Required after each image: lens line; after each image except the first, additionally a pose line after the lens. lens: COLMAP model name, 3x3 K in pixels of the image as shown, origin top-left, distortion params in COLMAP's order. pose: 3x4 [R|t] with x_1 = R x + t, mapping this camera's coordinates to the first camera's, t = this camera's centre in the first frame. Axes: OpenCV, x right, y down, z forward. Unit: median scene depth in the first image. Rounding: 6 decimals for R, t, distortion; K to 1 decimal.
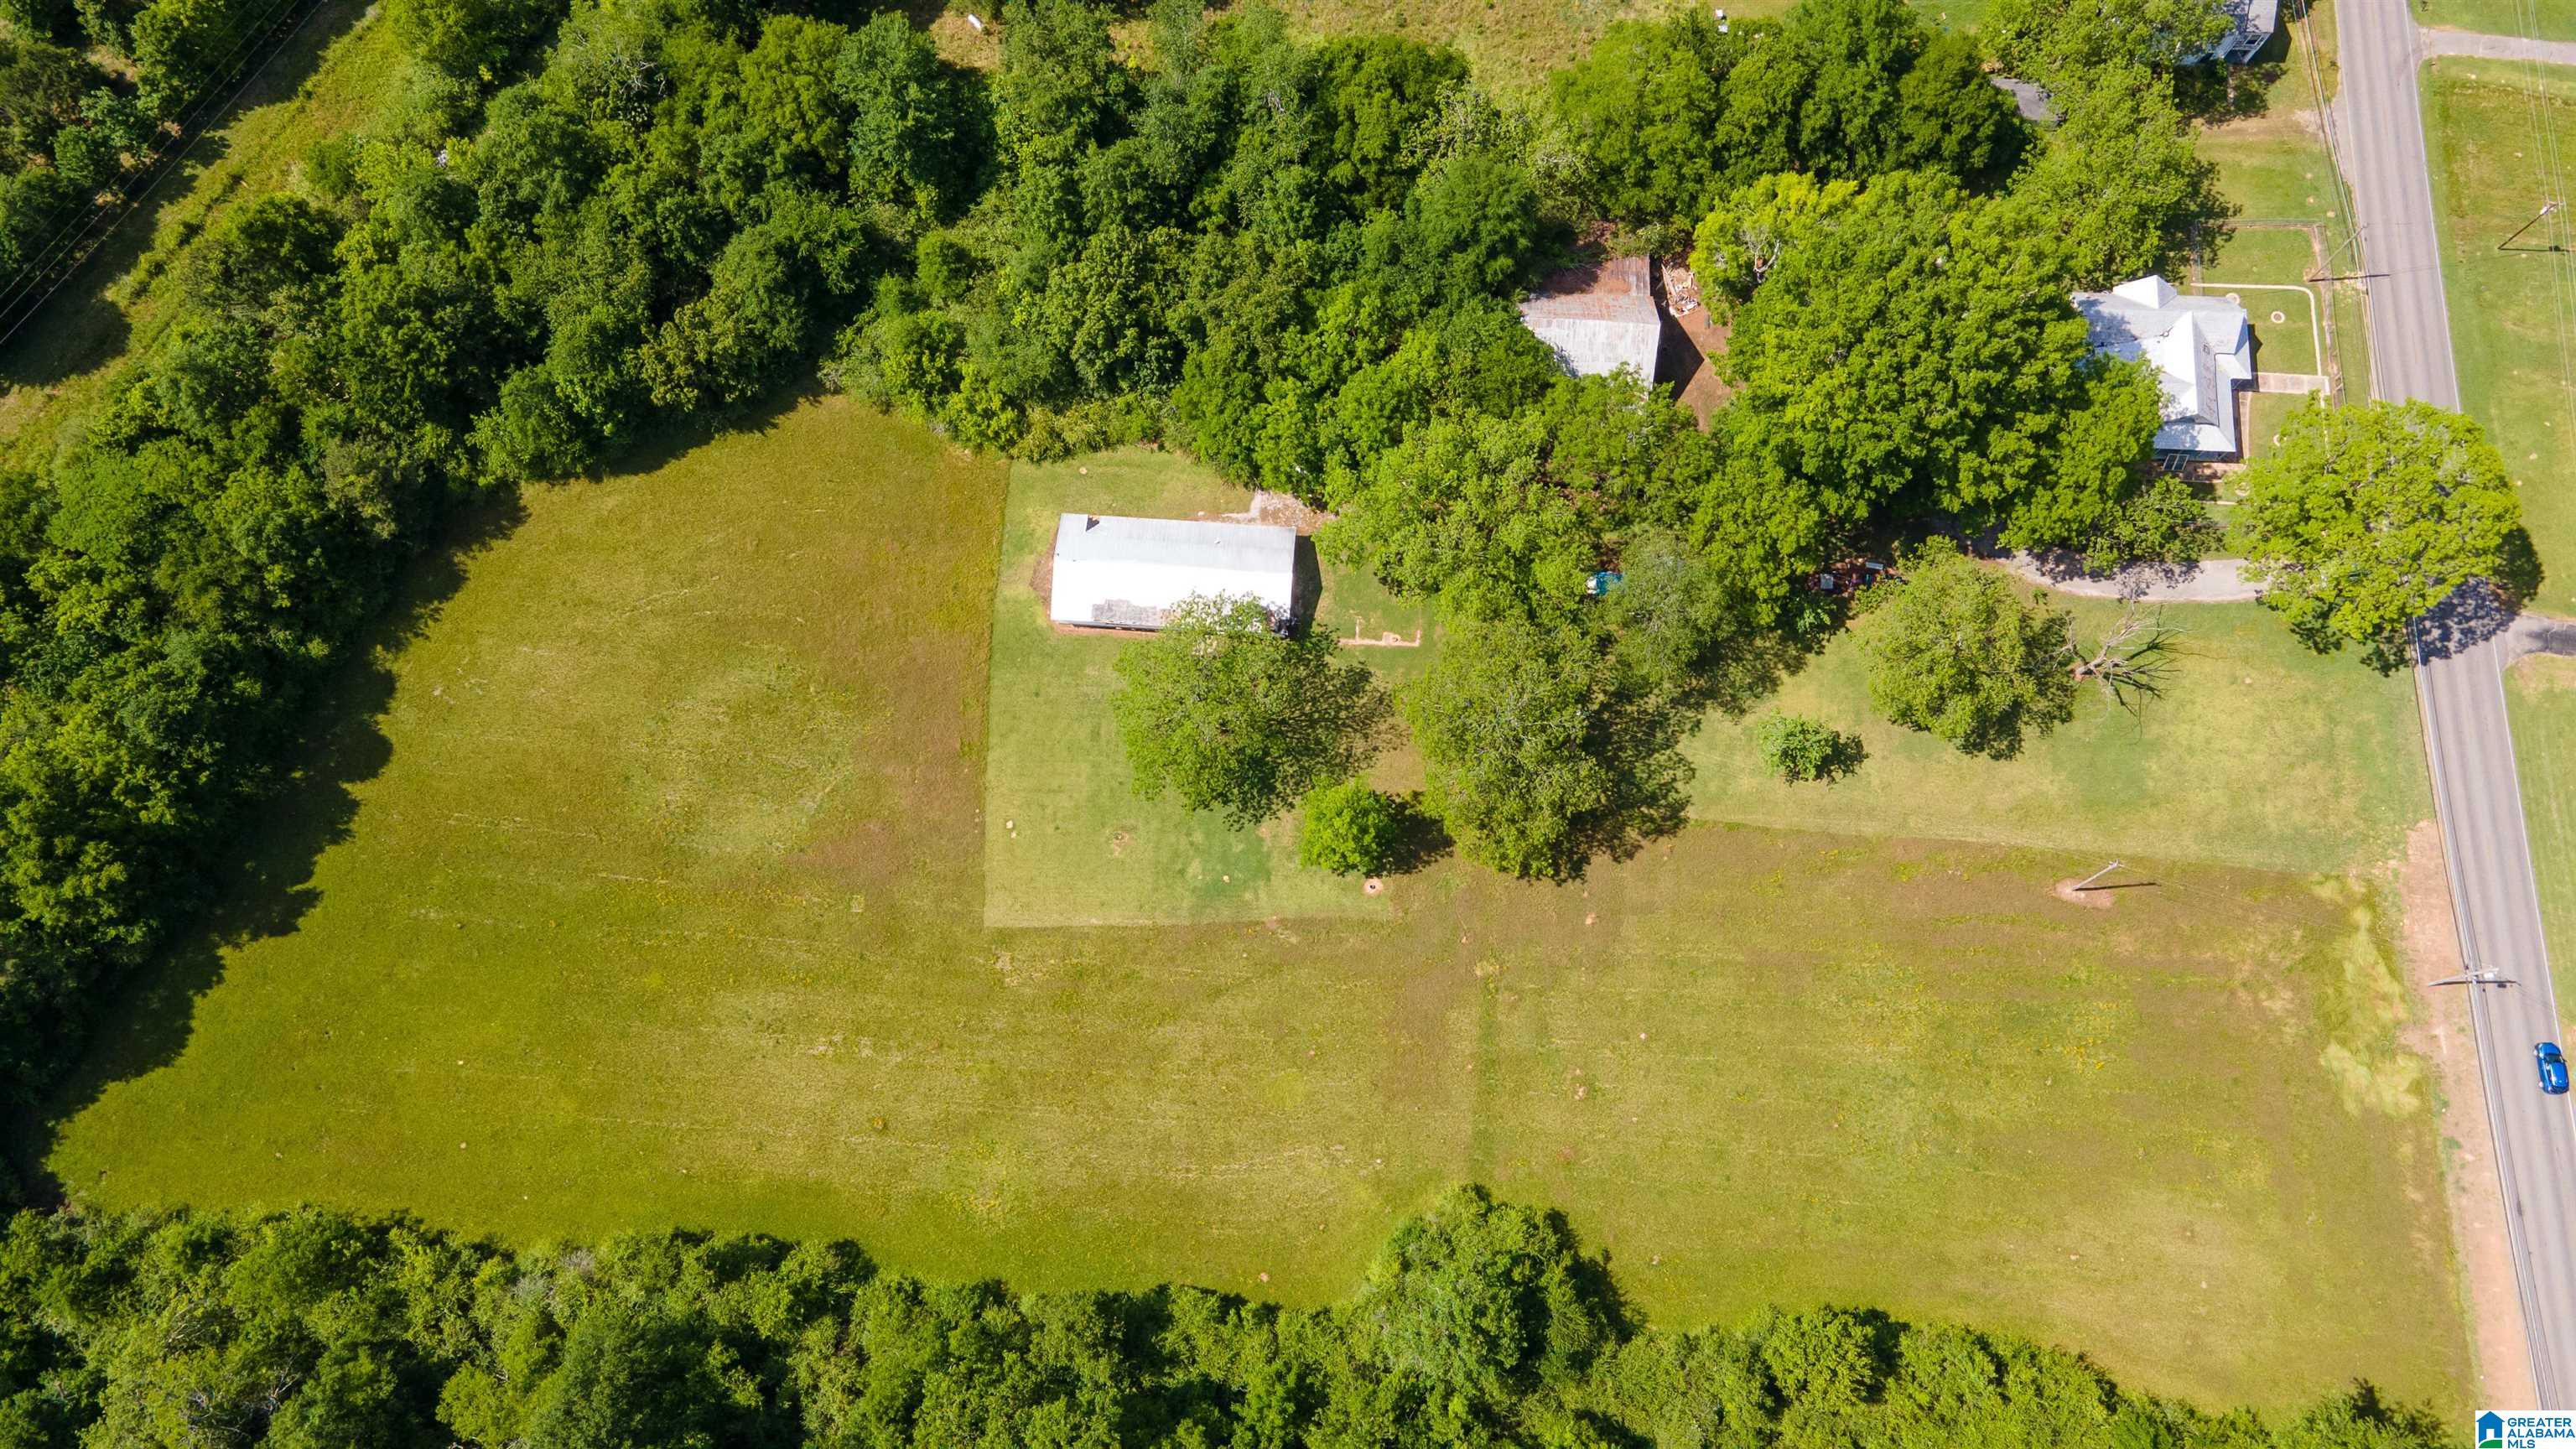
lens RADIAL K [[1878.5, 0, 1276.4], [0, 1878.5, 734.0], [0, 0, 1]] dist [-0.027062, 0.124220]
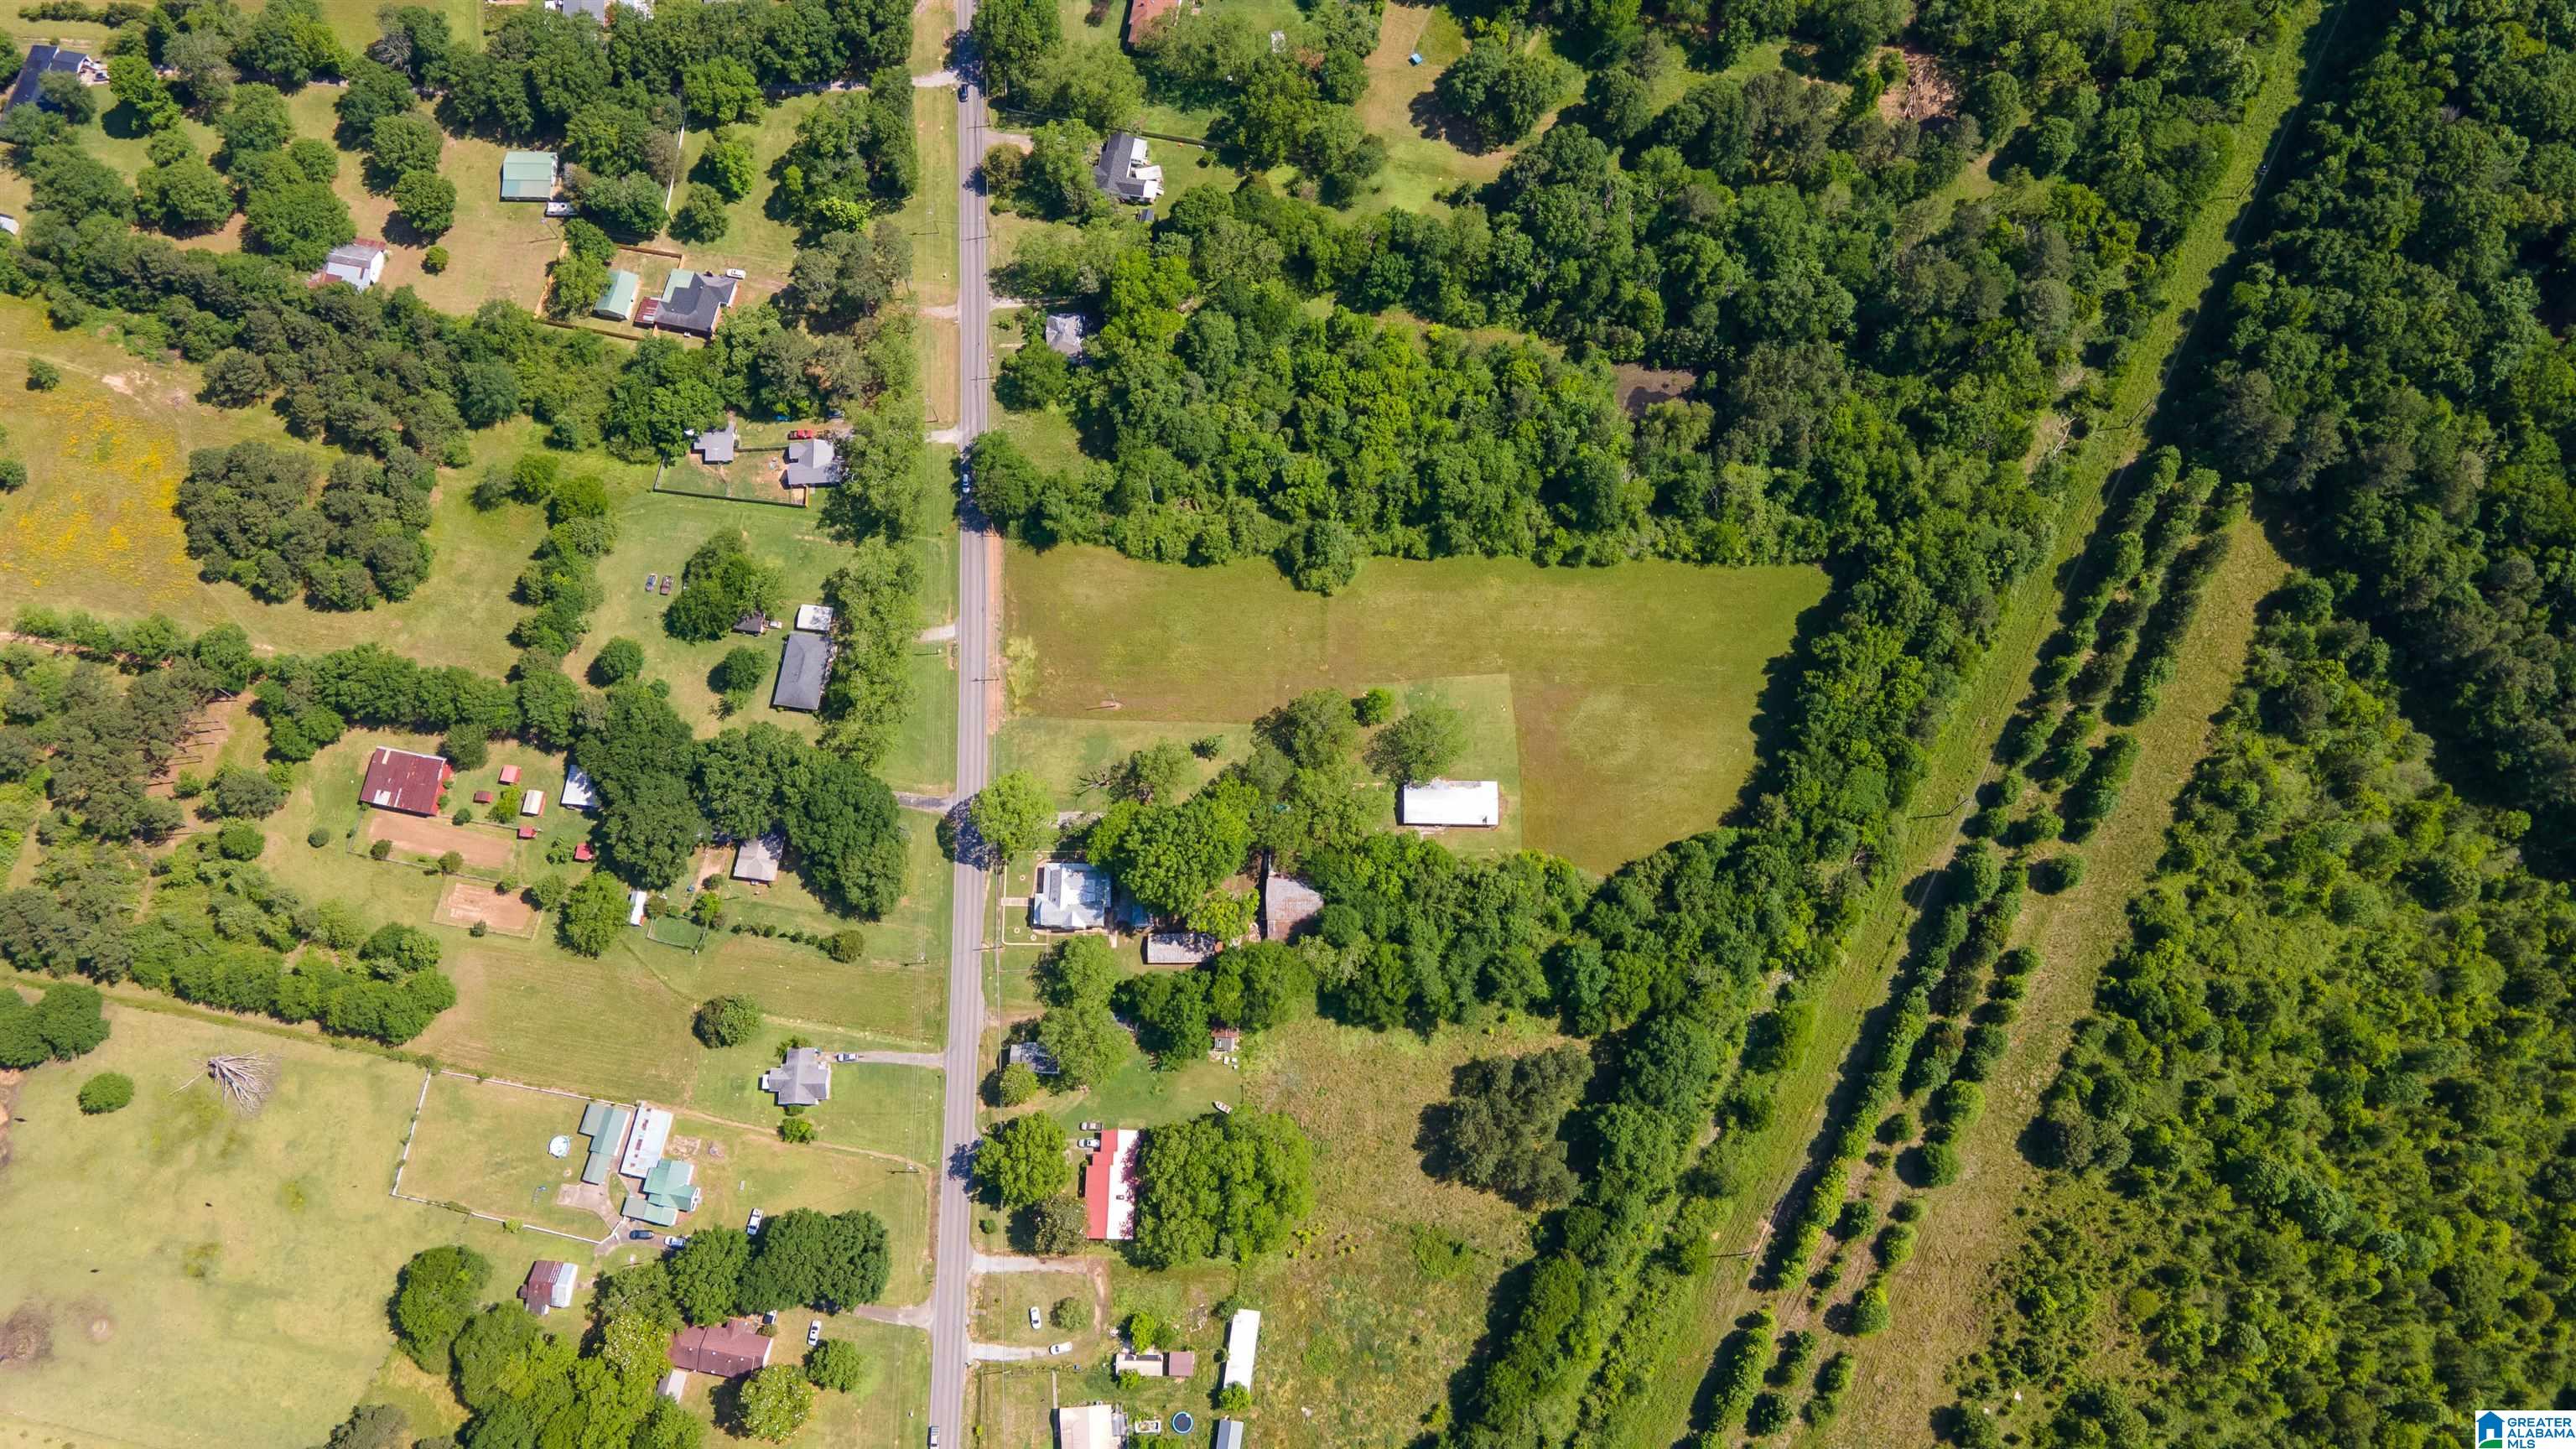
lens RADIAL K [[1841.6, 0, 1288.0], [0, 1841.6, 724.5], [0, 0, 1]] dist [0.045773, 0.001008]
pose [[-0.997028, 0.066182, 0.039446, 0.063482], [-0.034631, -0.842307, 0.537885, -1.386313], [0.068824, 0.534920, 0.842095, -1.234390]]
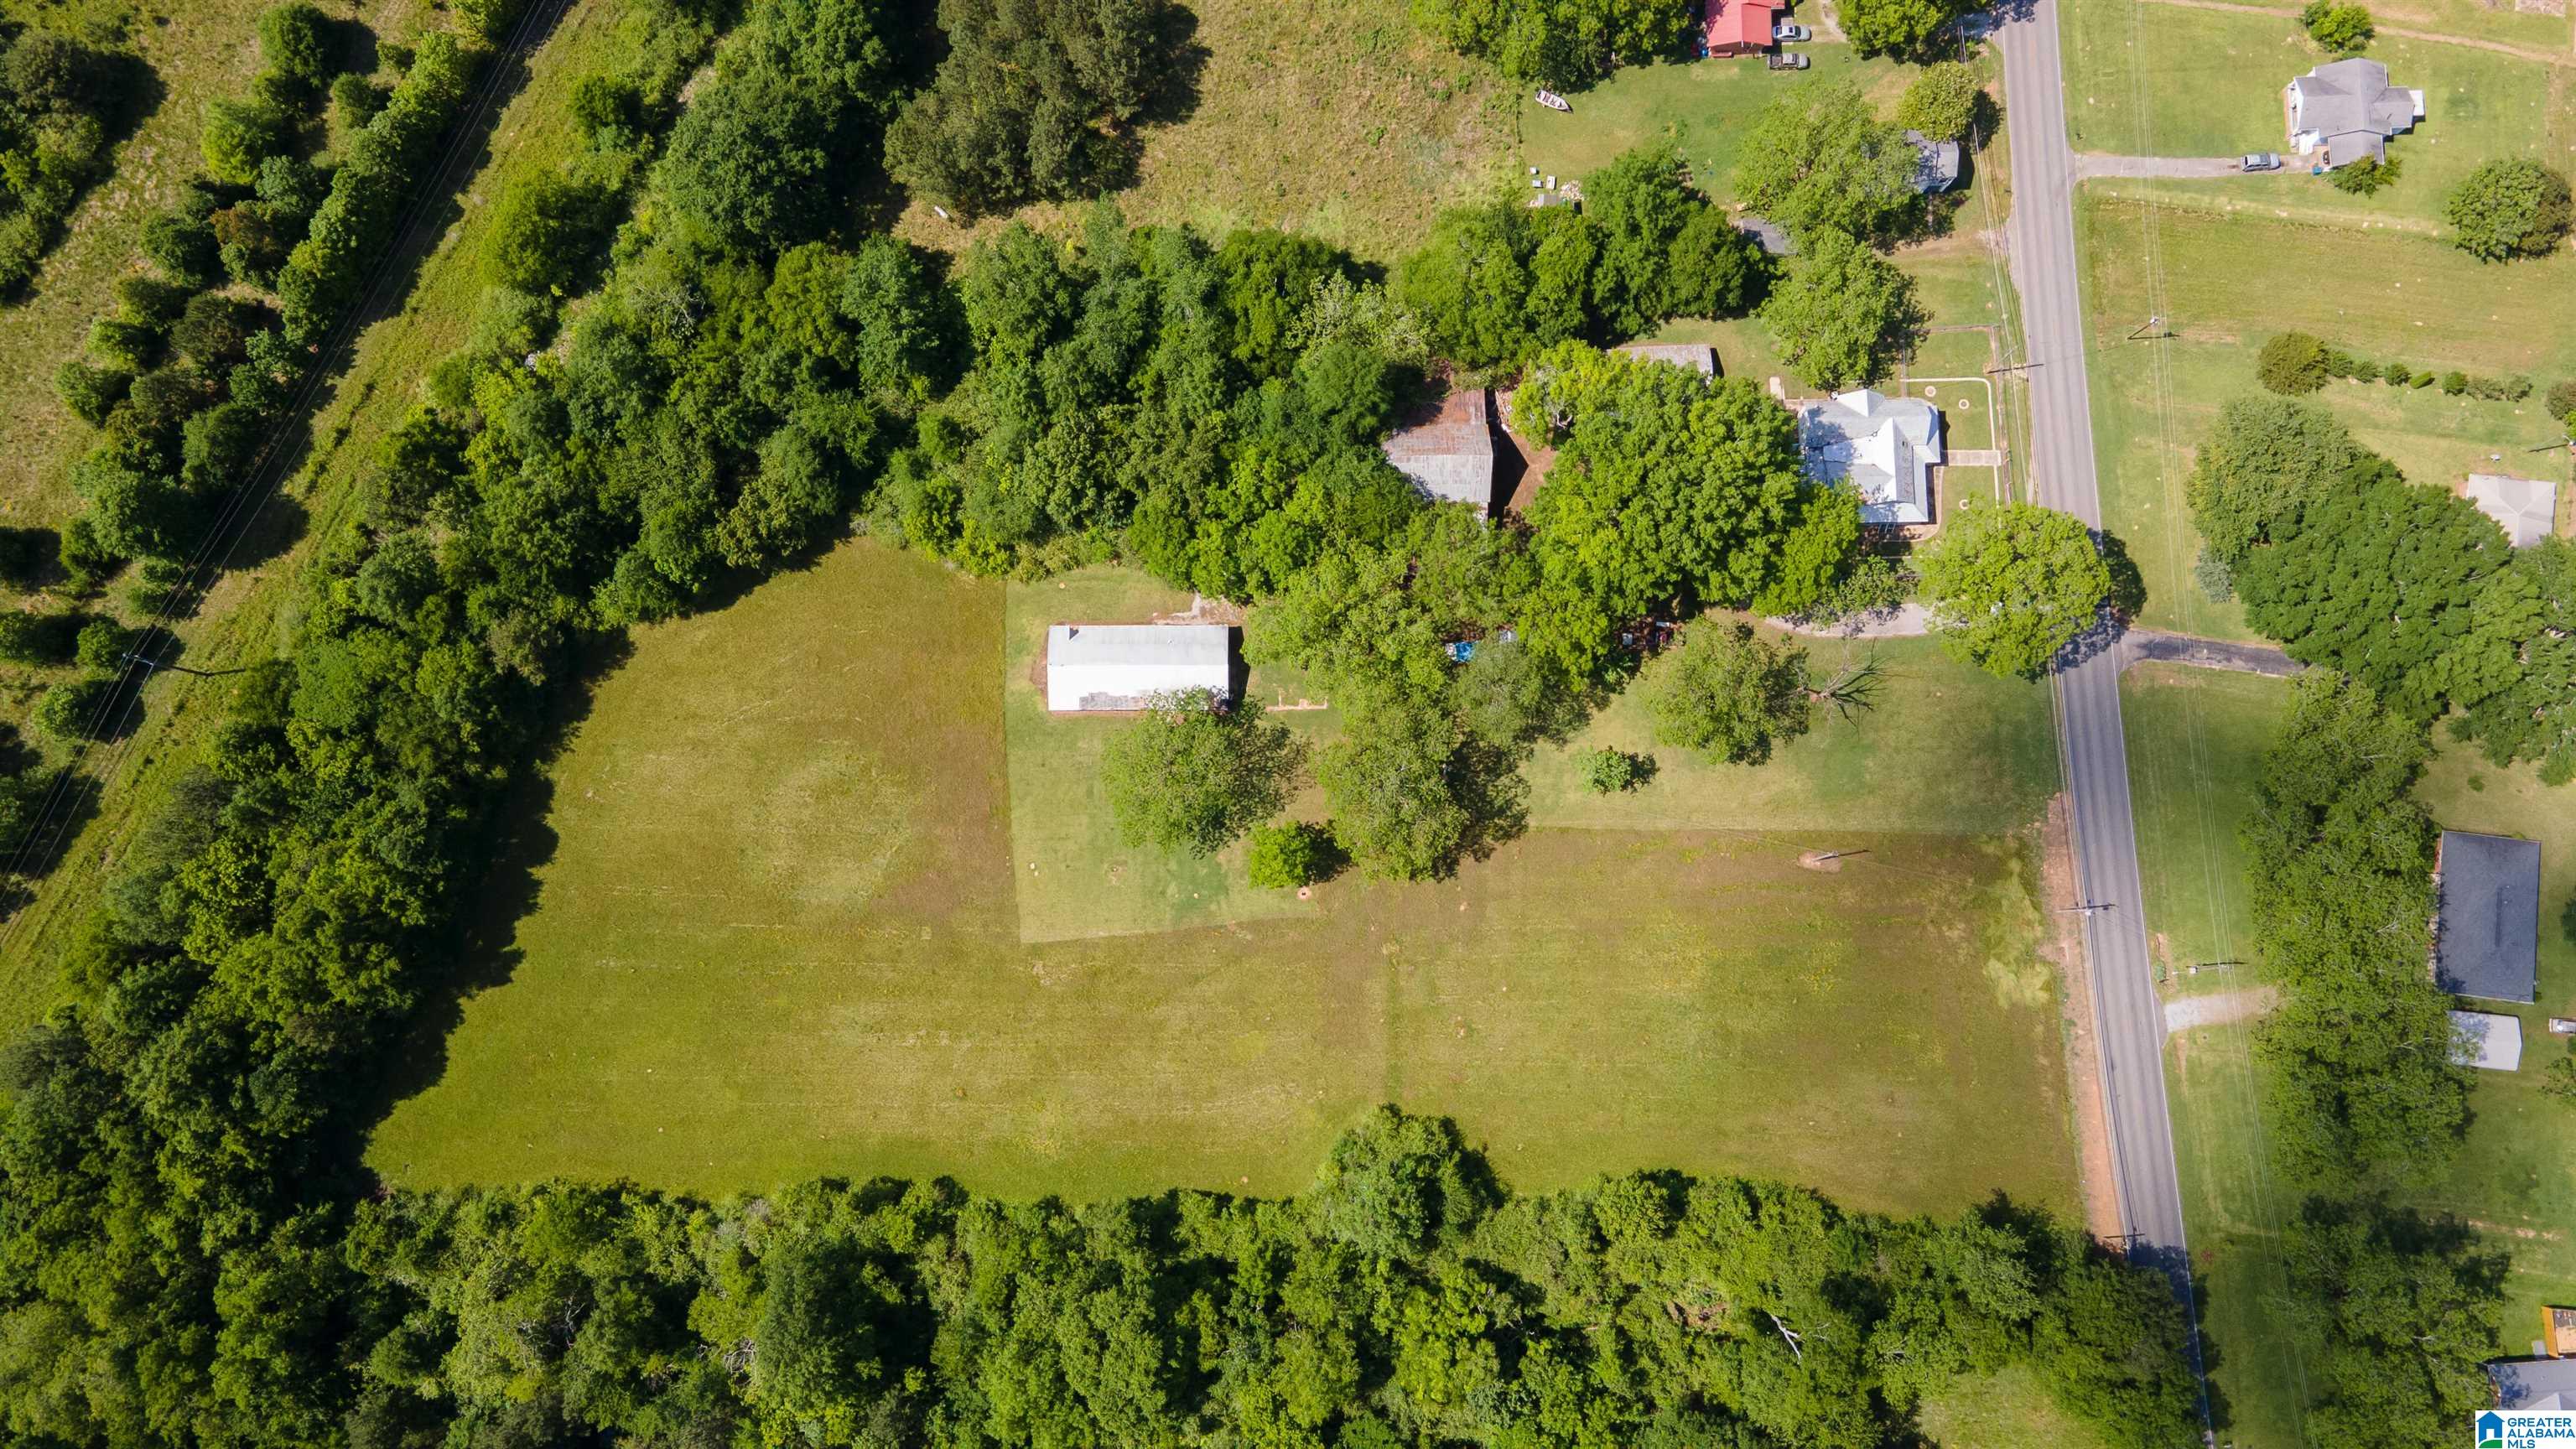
lens RADIAL K [[1903.1, 0, 1271.9], [0, 1903.1, 724.1], [0, 0, 1]] dist [-0.001639, 0.091324]
pose [[0.997135, -0.074183, 0.014798, 0.017160], [0.071222, 0.986605, 0.146759, -0.244138], [-0.025487, -0.145285, 0.989062, -0.347902]]
